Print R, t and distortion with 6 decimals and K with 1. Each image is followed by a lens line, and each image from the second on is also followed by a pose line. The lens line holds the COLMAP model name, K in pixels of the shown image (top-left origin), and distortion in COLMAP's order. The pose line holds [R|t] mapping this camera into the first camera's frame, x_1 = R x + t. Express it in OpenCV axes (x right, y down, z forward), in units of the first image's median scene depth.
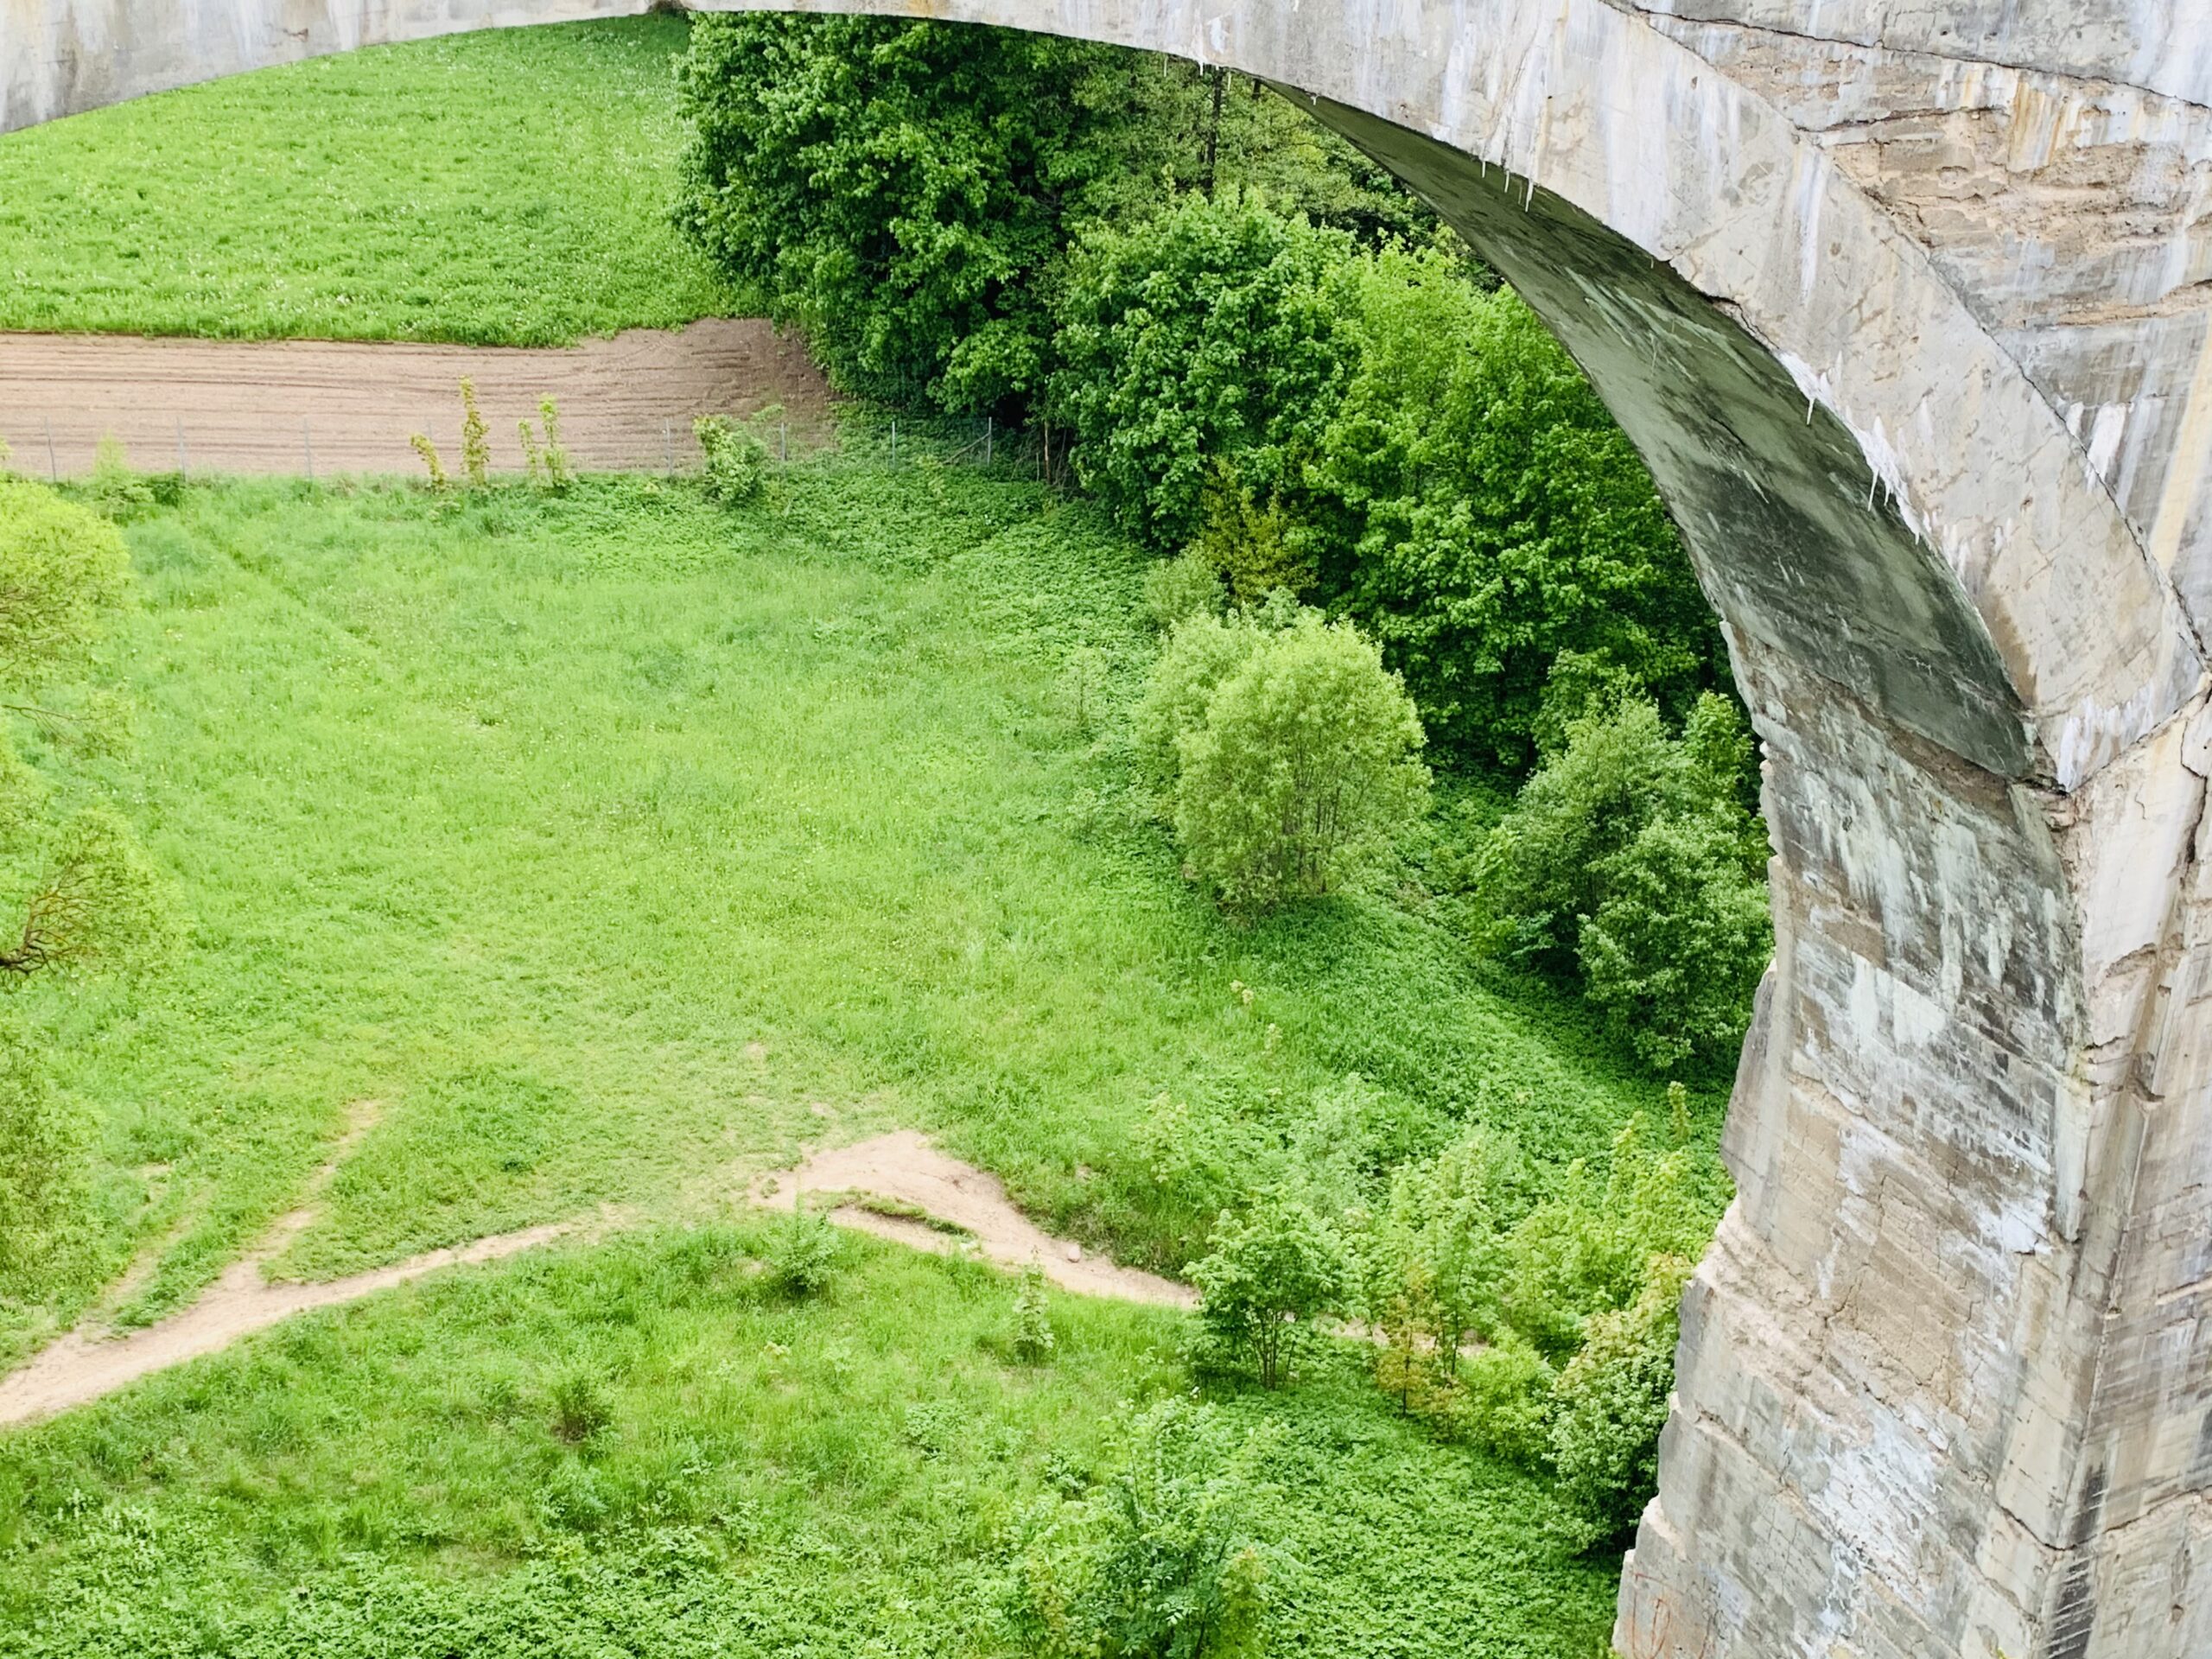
lens RADIAL K [[2691.4, 0, 1116.5], [0, 2691.4, 825.2], [0, 0, 1]] dist [0.014232, 0.000000]
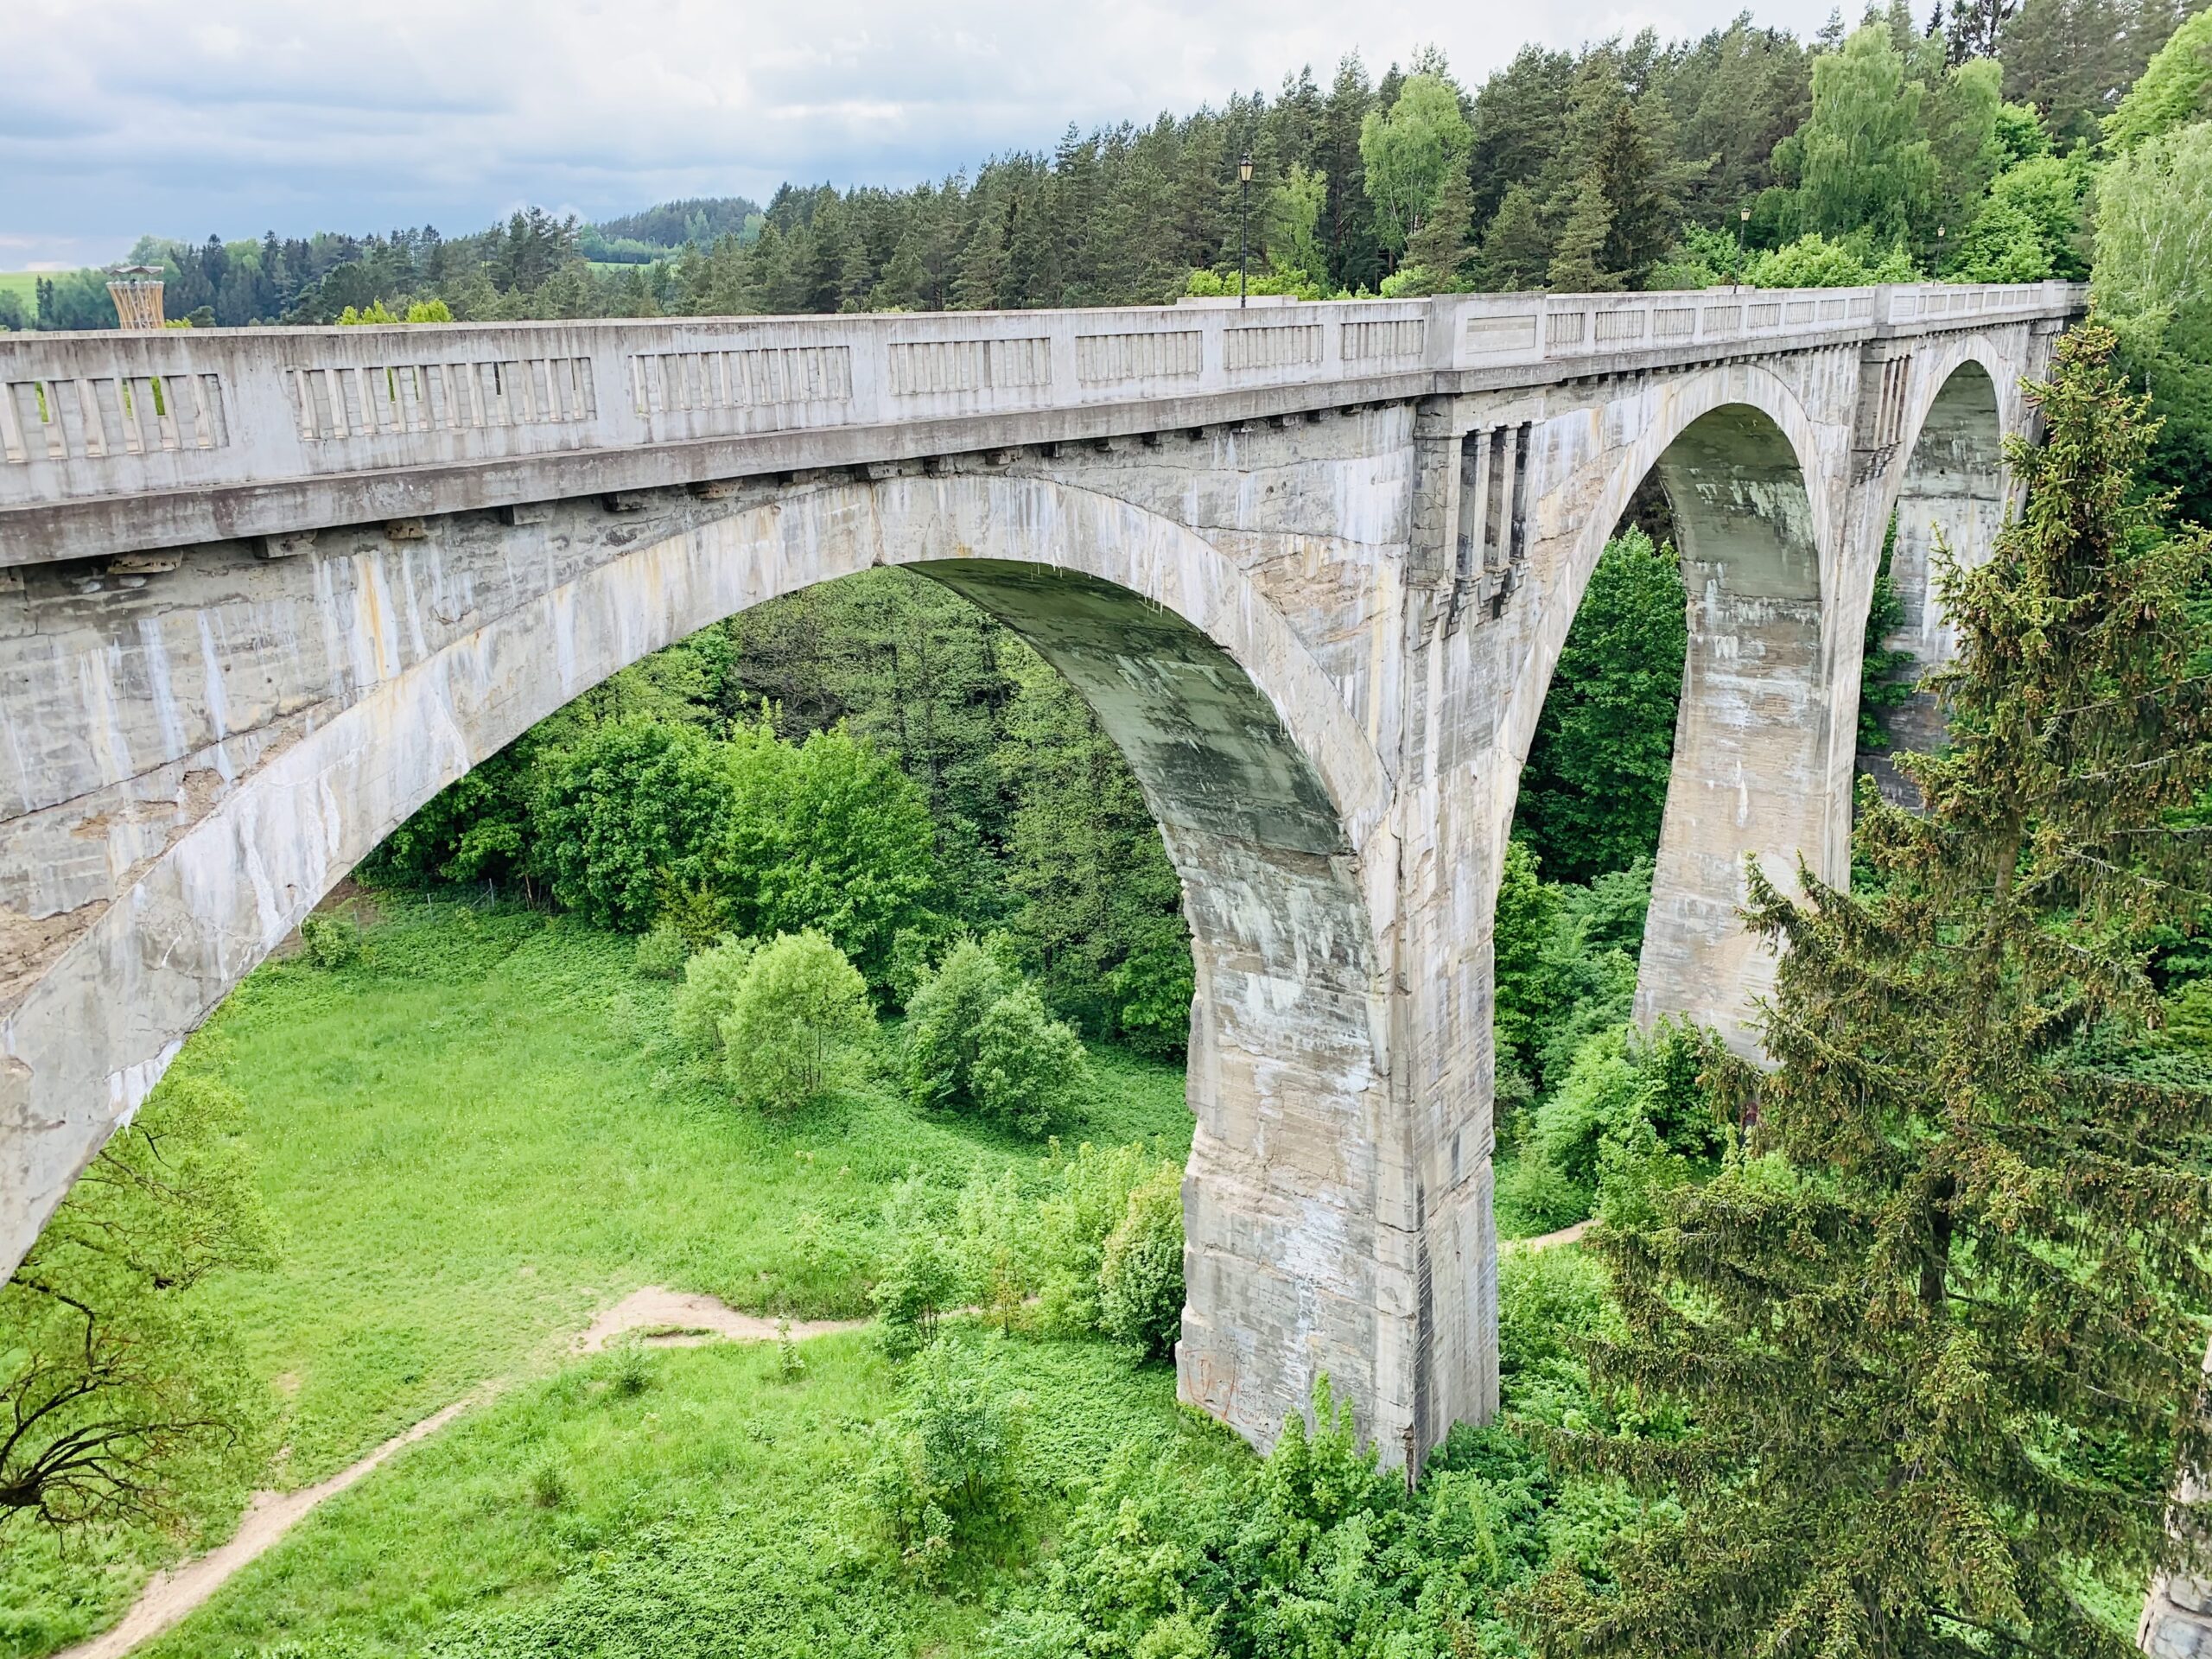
lens RADIAL K [[1703.4, 0, 1132.7], [0, 1703.4, 802.3], [0, 0, 1]] dist [0.065622, -0.052900]
pose [[0.890109, -0.191603, 0.413515, -0.211307], [0.259851, 0.958765, -0.115094, 0.034031], [-0.374411, 0.209899, 0.903194, -0.107732]]
